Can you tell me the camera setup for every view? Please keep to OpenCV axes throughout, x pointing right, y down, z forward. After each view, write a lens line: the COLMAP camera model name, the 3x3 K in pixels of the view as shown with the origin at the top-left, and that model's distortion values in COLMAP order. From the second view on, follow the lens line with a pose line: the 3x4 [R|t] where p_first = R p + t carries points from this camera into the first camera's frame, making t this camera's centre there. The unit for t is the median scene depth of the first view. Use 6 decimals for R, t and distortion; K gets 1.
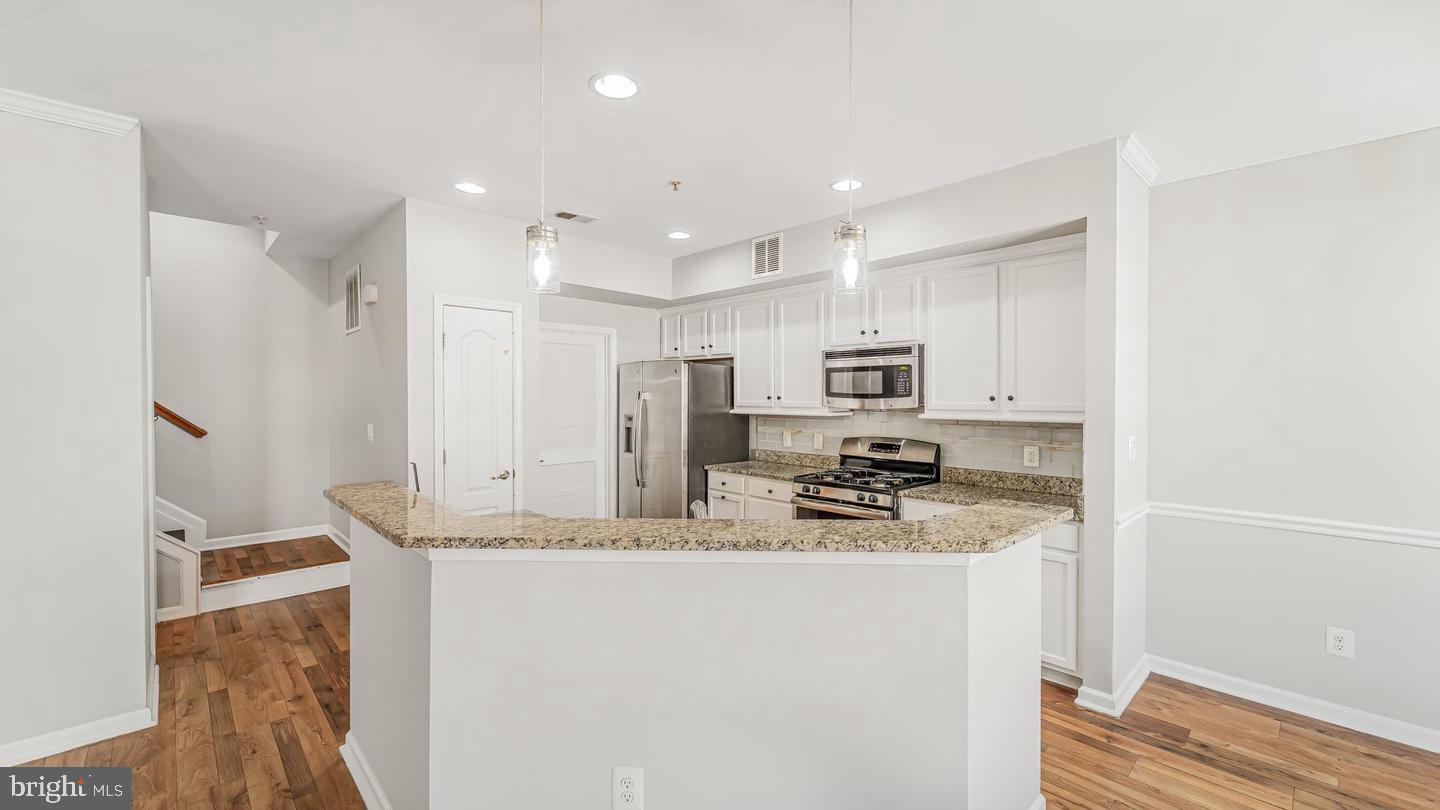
lens RADIAL K [[581.8, 0, 715.7], [0, 581.8, 399.6], [0, 0, 1]] dist [0.001632, -0.000244]
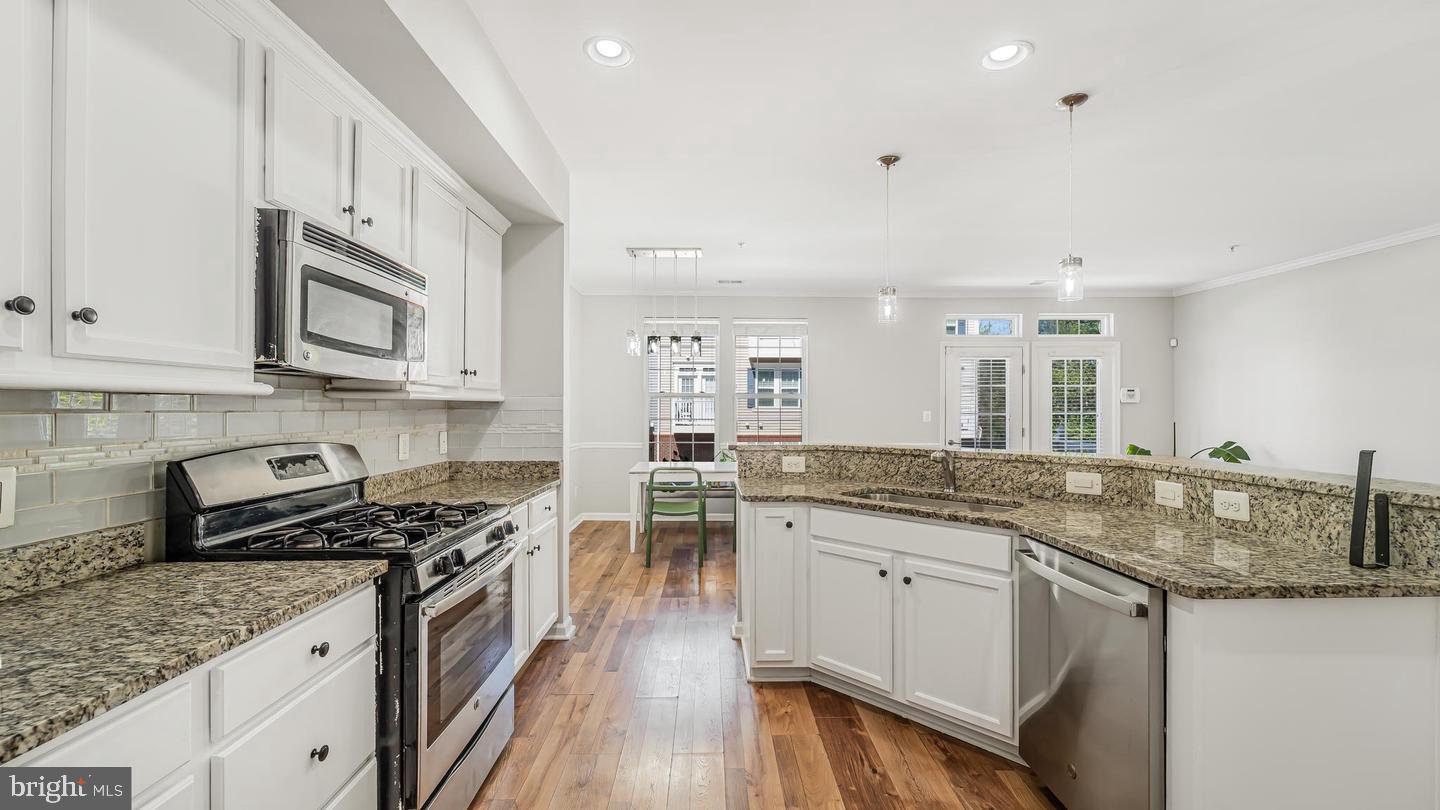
lens RADIAL K [[581.8, 0, 721.5], [0, 581.8, 406.5], [0, 0, 1]] dist [0.001632, -0.000244]
pose [[-0.744363, 0.000380, 0.667775, -0.253542], [0.002367, 0.999995, 0.002069, 0.035536], [-0.667771, 0.003121, -0.744360, 1.088769]]
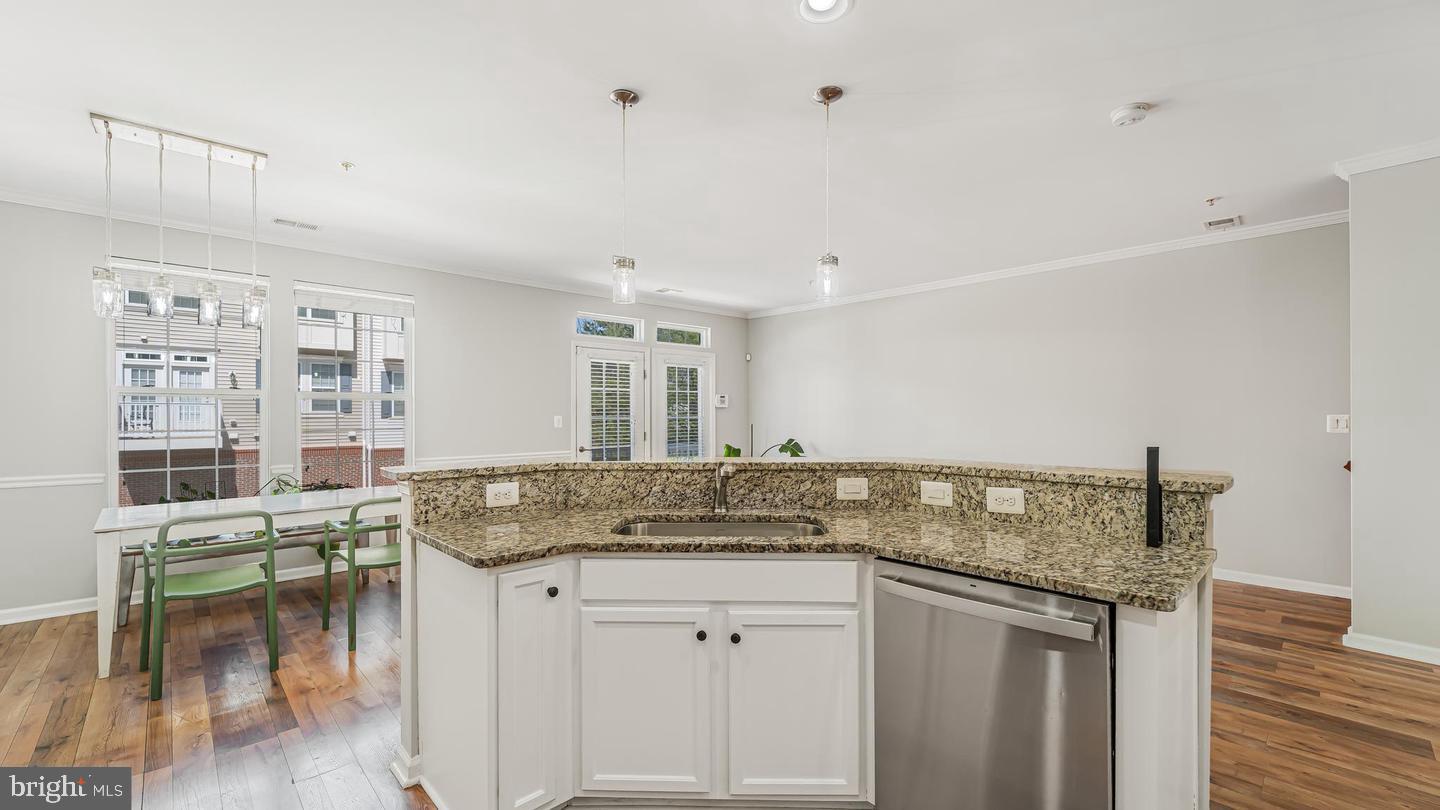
lens RADIAL K [[581.8, 0, 710.0], [0, 581.8, 413.3], [0, 0, 1]] dist [0.001632, -0.000244]
pose [[-0.999970, -0.000201, -0.007745, 0.005694], [-0.000250, 0.999980, 0.006310, 0.037305], [0.007744, 0.006311, -0.999950, 0.979096]]
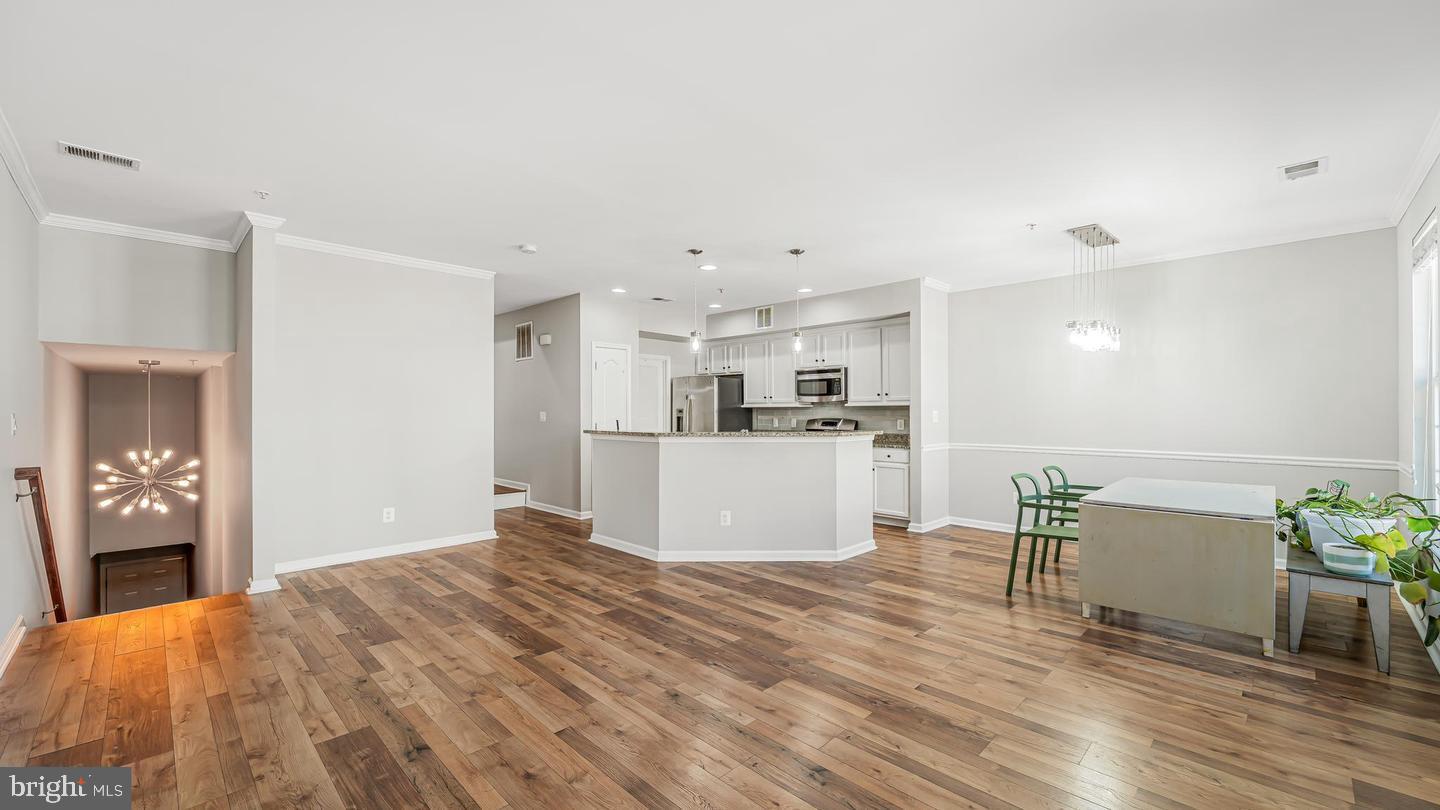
lens RADIAL K [[581.8, 0, 716.3], [0, 581.8, 412.2], [0, 0, 1]] dist [0.001632, -0.000244]
pose [[0.999679, -0.003674, 0.025075, -0.105286], [0.003738, 0.999990, -0.002506, 0.048795], [-0.025065, 0.002599, 0.999682, -0.787357]]
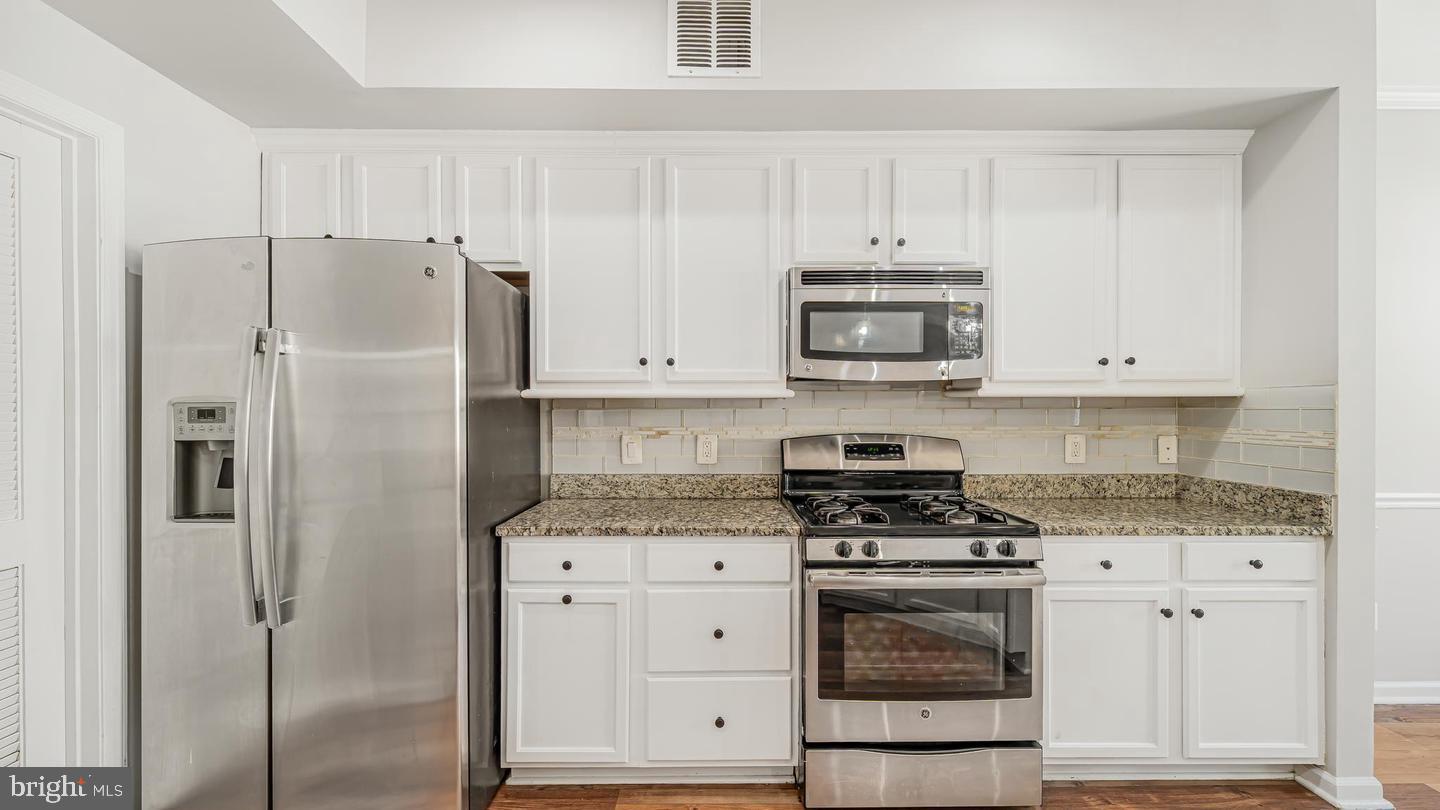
lens RADIAL K [[581.8, 0, 724.0], [0, 581.8, 406.3], [0, 0, 1]] dist [0.001632, -0.000244]
pose [[0.676983, 0.000073, 0.735999, -0.231265], [0.005686, 0.999970, -0.005329, 0.039059], [-0.735977, 0.007793, 0.676962, 0.698424]]
